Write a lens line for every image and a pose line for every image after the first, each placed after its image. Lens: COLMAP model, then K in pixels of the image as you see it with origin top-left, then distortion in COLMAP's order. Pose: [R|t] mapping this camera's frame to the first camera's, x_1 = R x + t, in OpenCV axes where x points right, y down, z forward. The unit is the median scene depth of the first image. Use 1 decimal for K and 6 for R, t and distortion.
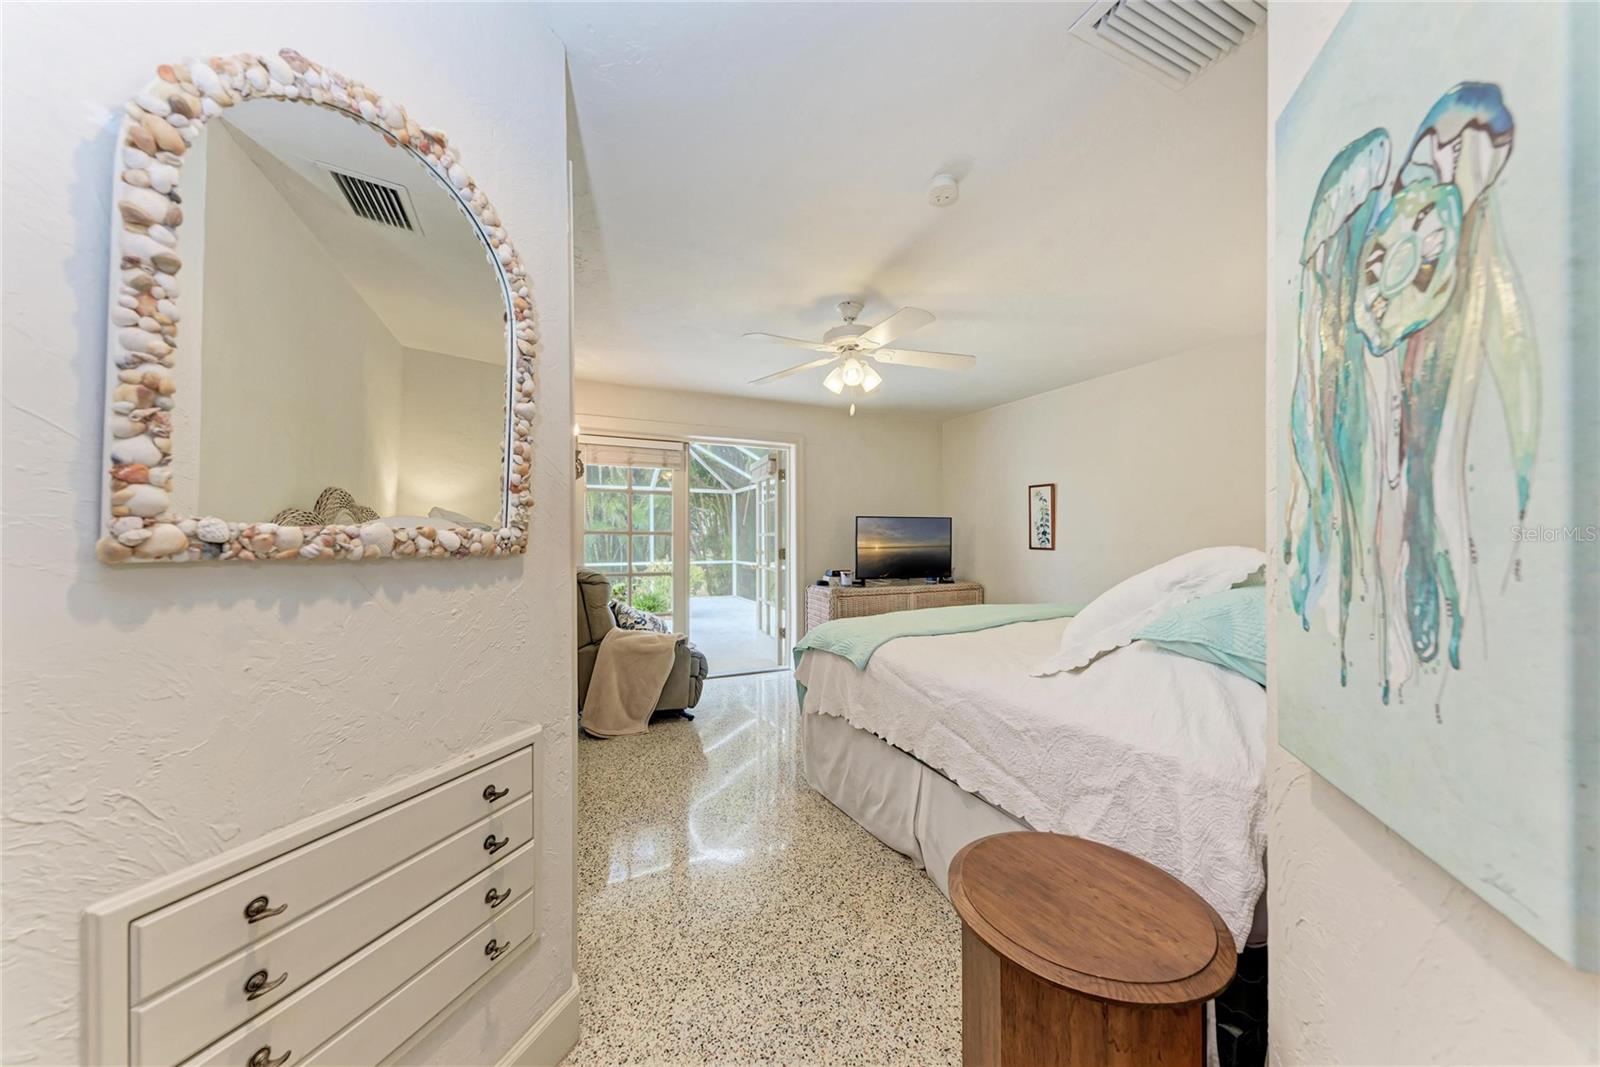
lens RADIAL K [[549.7, 0, 796.1], [0, 549.7, 529.8], [0, 0, 1]] dist [0.005286, -0.001019]
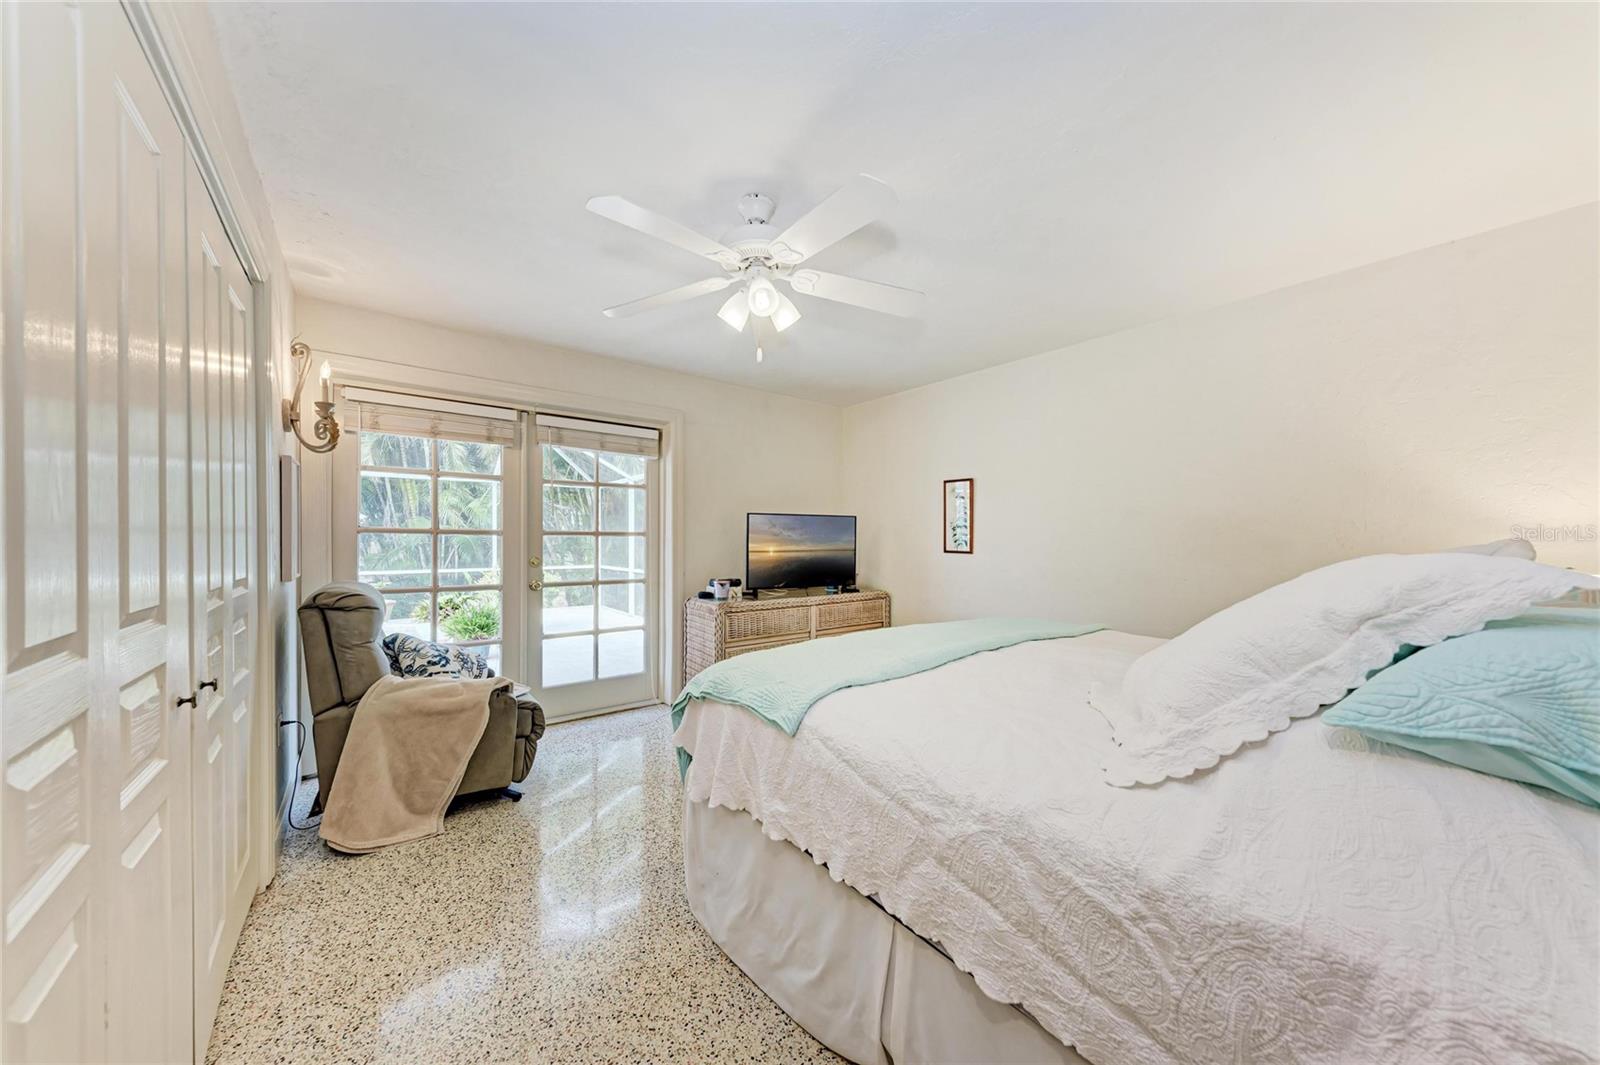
lens RADIAL K [[549.7, 0, 794.0], [0, 549.7, 532.4], [0, 0, 1]] dist [0.005286, -0.001019]
pose [[0.975341, 0.006286, 0.220614, -0.006059], [-0.006419, 0.999979, -0.000115, 0.005628], [-0.220610, -0.001304, 0.975361, 0.261799]]
